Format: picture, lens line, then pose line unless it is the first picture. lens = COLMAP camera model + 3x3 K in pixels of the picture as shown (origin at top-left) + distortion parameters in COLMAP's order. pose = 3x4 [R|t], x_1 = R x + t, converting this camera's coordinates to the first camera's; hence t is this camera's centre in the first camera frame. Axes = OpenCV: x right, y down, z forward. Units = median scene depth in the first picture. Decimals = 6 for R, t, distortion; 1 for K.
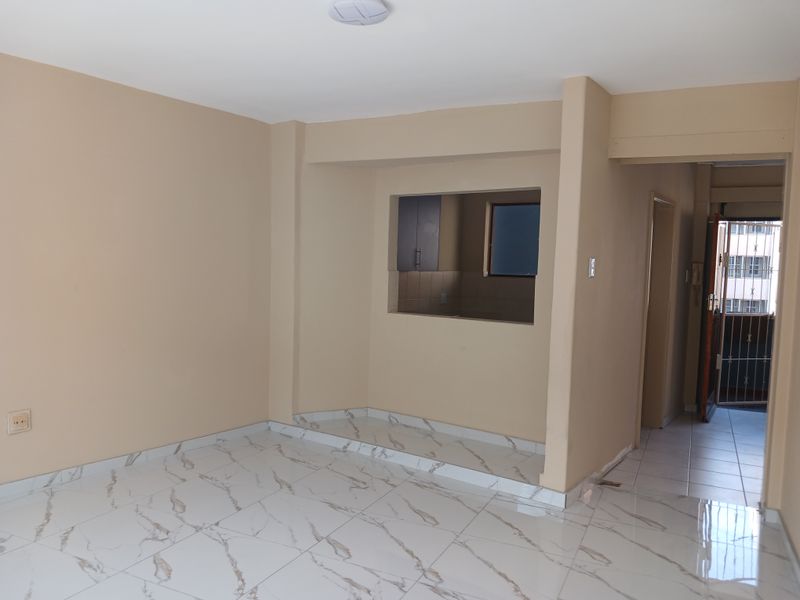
lens RADIAL K [[648.8, 0, 400.0], [0, 648.8, 300.0], [0, 0, 1]] dist [0.042403, -0.002915]
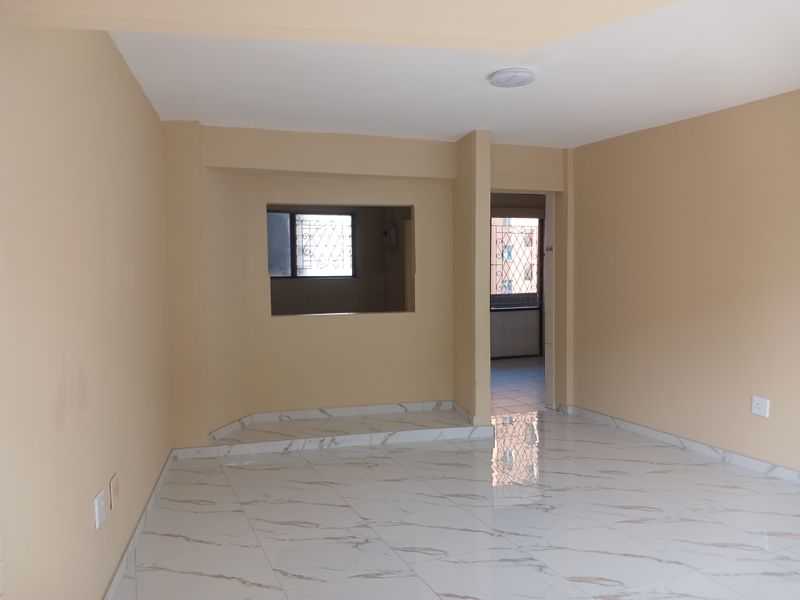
lens RADIAL K [[621.1, 0, 400.0], [0, 621.1, 300.0], [0, 0, 1]] dist [0.002418, -0.001576]
pose [[0.651359, -0.076424, 0.754911, -0.715276], [0.084306, 0.996044, 0.028094, -0.020854], [-0.754072, 0.045344, 0.655225, 0.217765]]
